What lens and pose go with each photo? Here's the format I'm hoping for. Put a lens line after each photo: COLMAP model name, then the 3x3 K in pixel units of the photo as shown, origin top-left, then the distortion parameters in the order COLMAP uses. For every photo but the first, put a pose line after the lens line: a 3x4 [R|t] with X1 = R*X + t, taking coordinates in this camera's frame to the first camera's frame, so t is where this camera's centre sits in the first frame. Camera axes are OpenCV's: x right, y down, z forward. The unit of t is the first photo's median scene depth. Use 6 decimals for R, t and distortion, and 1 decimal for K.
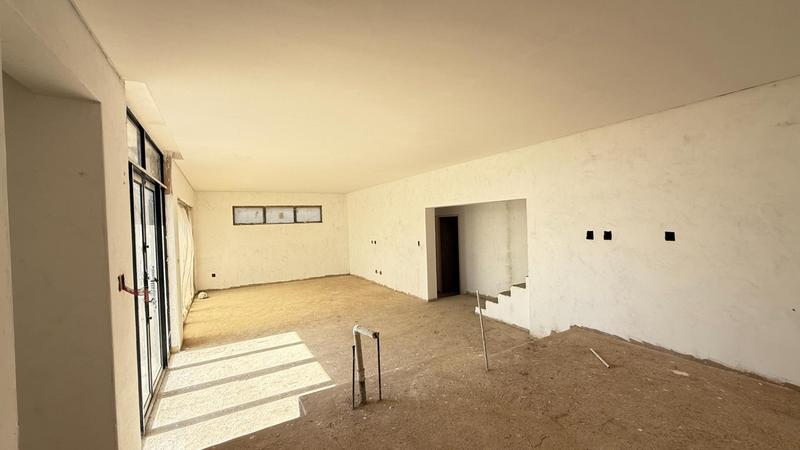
lens RADIAL K [[320.9, 0, 397.9], [0, 320.9, 225.7], [0, 0, 1]] dist [0.003377, -0.000555]
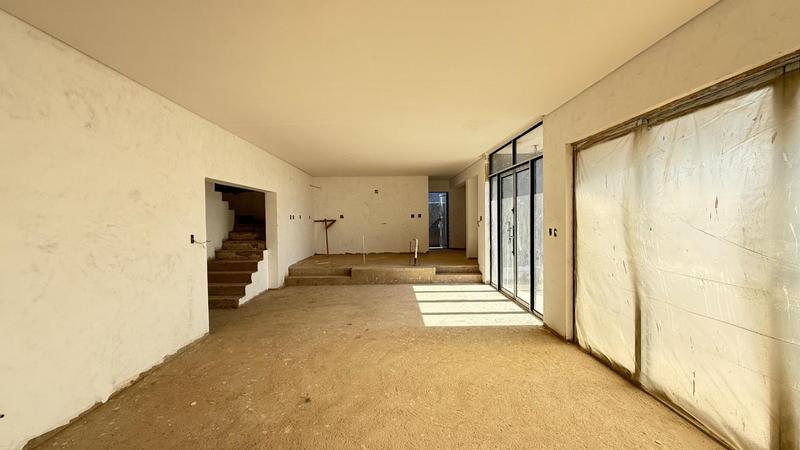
lens RADIAL K [[320.9, 0, 399.0], [0, 320.9, 226.0], [0, 0, 1]] dist [0.003377, -0.000555]
pose [[-0.881956, 0.035717, 0.469977, -0.745191], [0.052377, 0.998376, 0.022415, 0.058846], [-0.468413, 0.044385, -0.882394, 1.983790]]
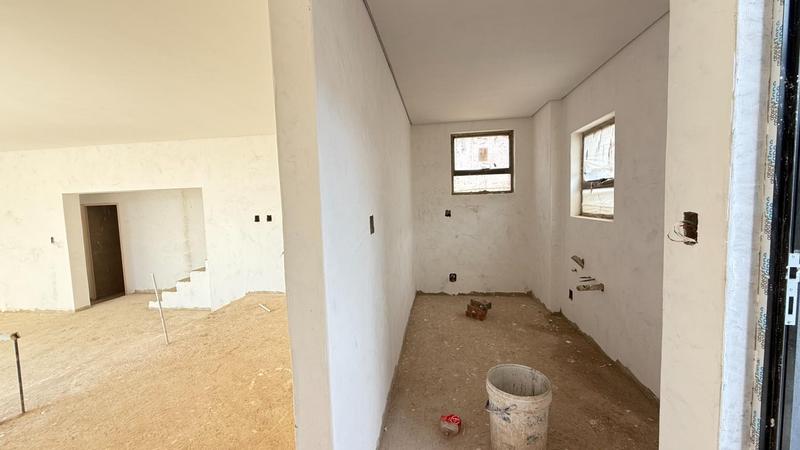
lens RADIAL K [[320.9, 0, 398.8], [0, 320.9, 225.1], [0, 0, 1]] dist [0.003377, -0.000555]
pose [[0.609625, -0.047191, 0.791284, -0.055001], [0.024903, 0.998874, 0.040385, 0.014034], [-0.792299, -0.004914, 0.610114, -0.179011]]
